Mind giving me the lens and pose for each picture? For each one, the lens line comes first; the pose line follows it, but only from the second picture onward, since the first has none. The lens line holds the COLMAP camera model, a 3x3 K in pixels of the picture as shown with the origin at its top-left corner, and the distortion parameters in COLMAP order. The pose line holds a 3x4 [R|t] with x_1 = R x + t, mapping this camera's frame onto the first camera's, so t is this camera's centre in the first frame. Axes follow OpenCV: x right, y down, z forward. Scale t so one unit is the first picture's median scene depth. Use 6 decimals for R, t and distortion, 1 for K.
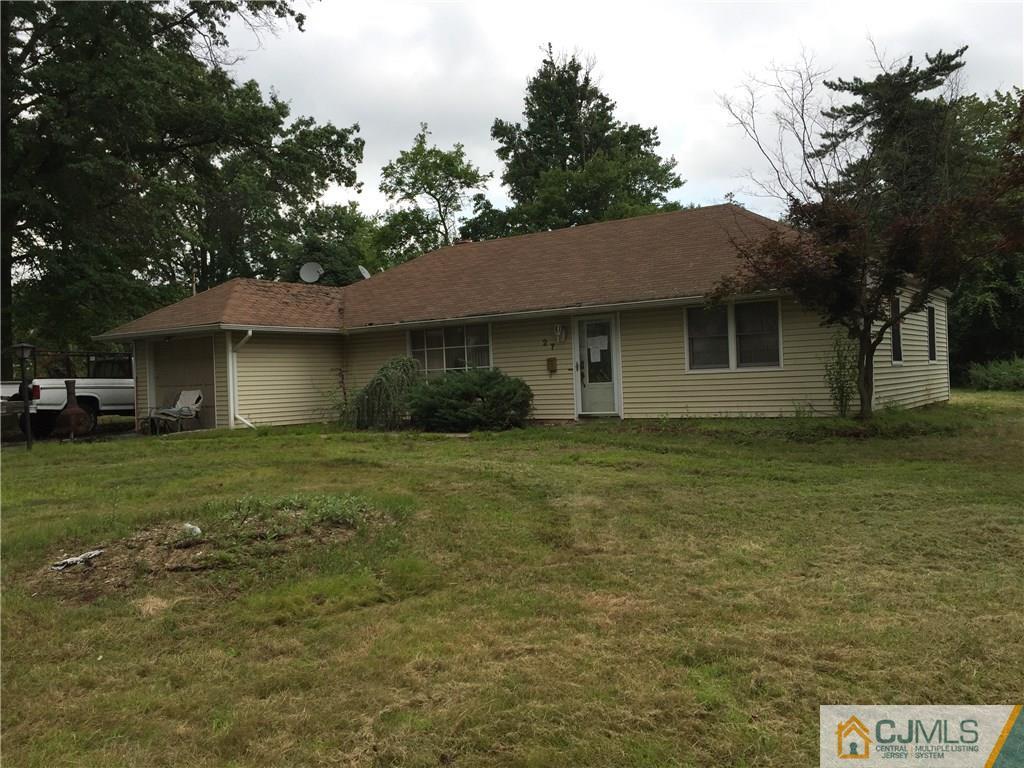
lens RADIAL K [[858.9, 0, 512.0], [0, 858.9, 384.0], [0, 0, 1]] dist [-0.002341, -0.007810]
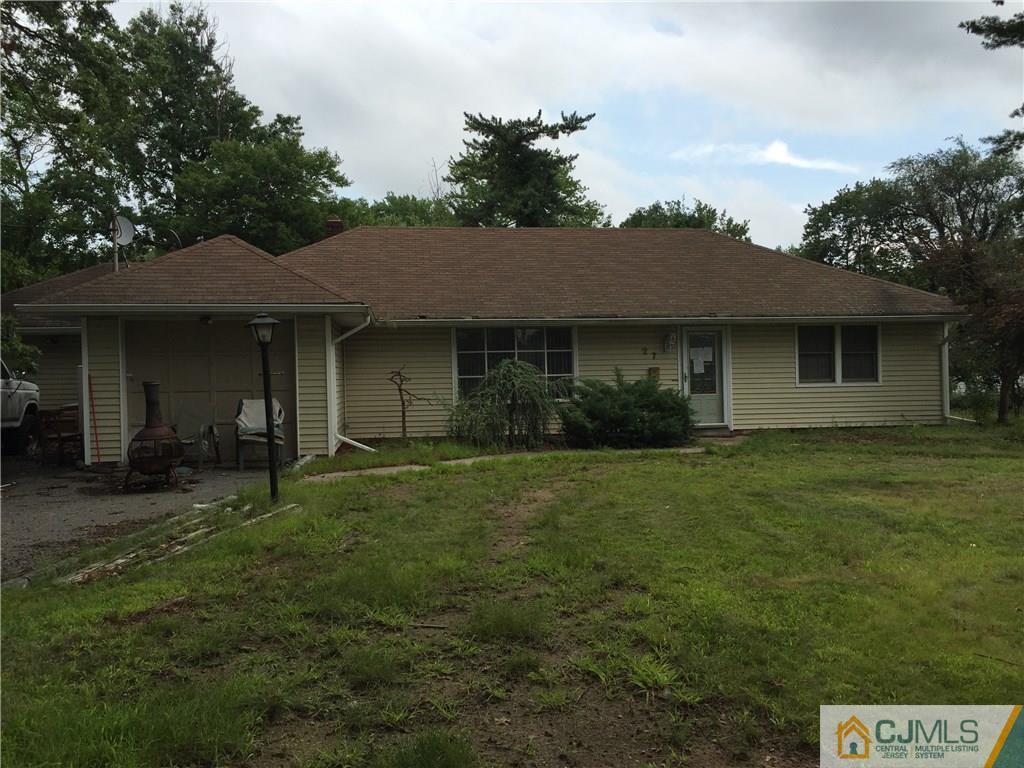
lens RADIAL K [[869.5, 0, 512.0], [0, 869.5, 384.0], [0, 0, 1]] dist [0.045319, -0.001354]
pose [[0.737408, 0.022290, 0.675080, -0.749234], [-0.010634, 0.999715, -0.021394, 0.011013], [-0.675364, 0.008598, 0.737434, 0.398345]]
